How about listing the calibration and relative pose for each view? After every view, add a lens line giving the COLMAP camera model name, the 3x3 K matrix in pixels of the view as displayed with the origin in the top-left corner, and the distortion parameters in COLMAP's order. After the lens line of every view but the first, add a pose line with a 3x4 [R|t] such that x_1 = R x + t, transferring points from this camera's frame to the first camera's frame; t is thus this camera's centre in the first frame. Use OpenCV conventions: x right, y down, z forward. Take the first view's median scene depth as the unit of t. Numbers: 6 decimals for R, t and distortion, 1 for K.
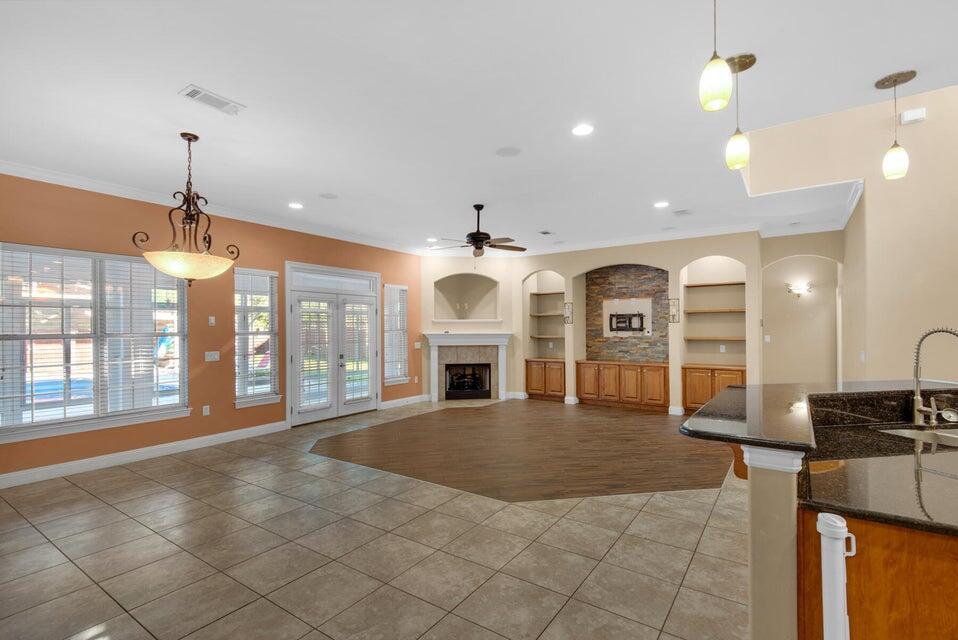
lens RADIAL K [[438.3, 0, 473.9], [0, 438.3, 329.3], [0, 0, 1]] dist [0.022708, -0.011025]
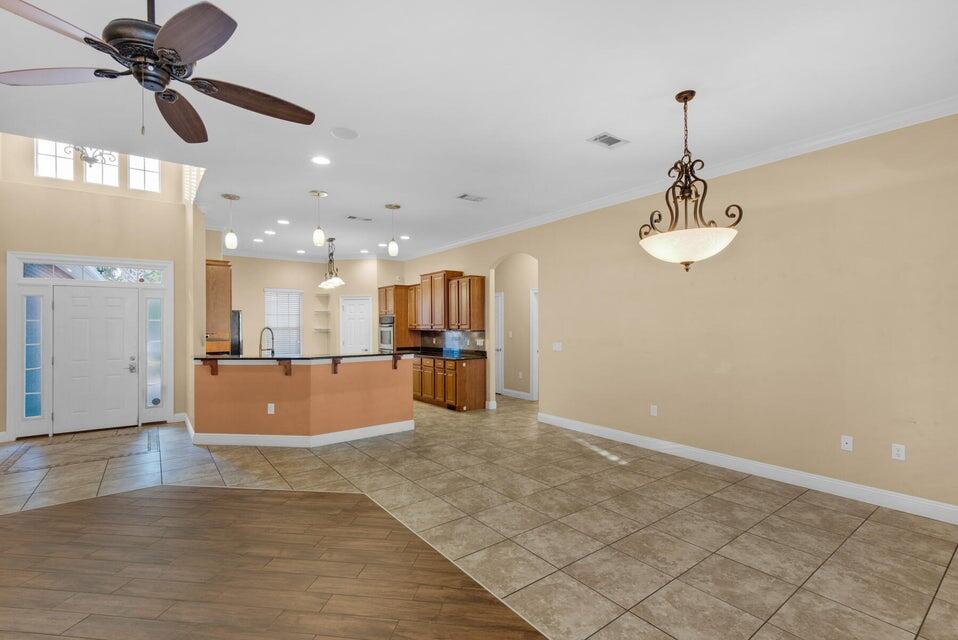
lens RADIAL K [[438.3, 0, 475.2], [0, 438.3, 316.9], [0, 0, 1]] dist [0.022708, -0.011025]
pose [[-0.950239, 0.018320, 0.310983, -0.224053], [0.014640, 0.999793, -0.014162, -0.002190], [-0.311177, -0.008905, -0.950310, 0.854275]]
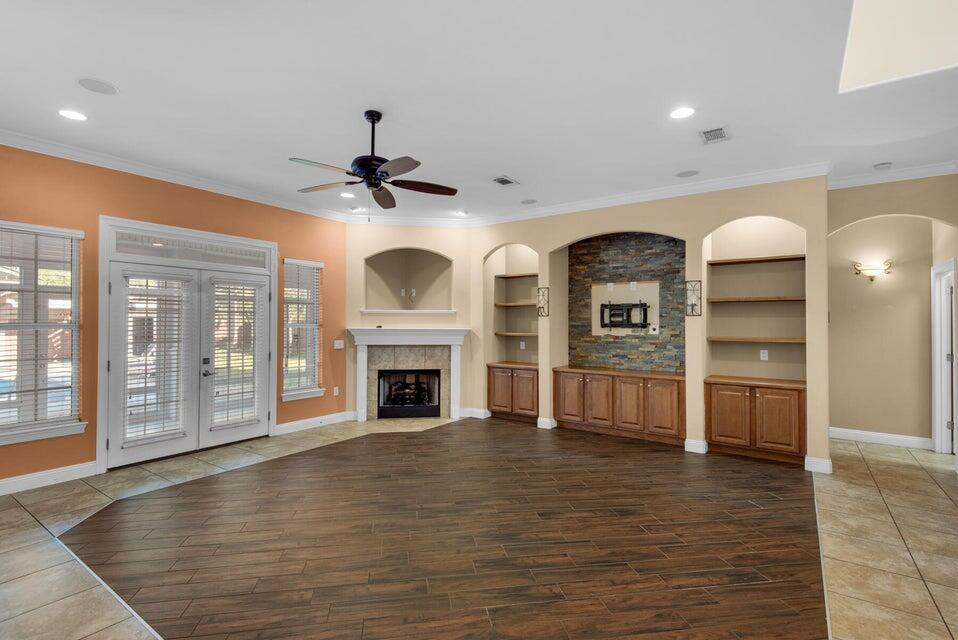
lens RADIAL K [[438.3, 0, 465.6], [0, 438.3, 322.1], [0, 0, 1]] dist [0.022708, -0.011025]
pose [[0.999802, 0.008966, -0.017755, 0.104214], [-0.009058, 0.999946, -0.005103, 0.000891], [0.017709, 0.005263, 0.999829, 0.283671]]
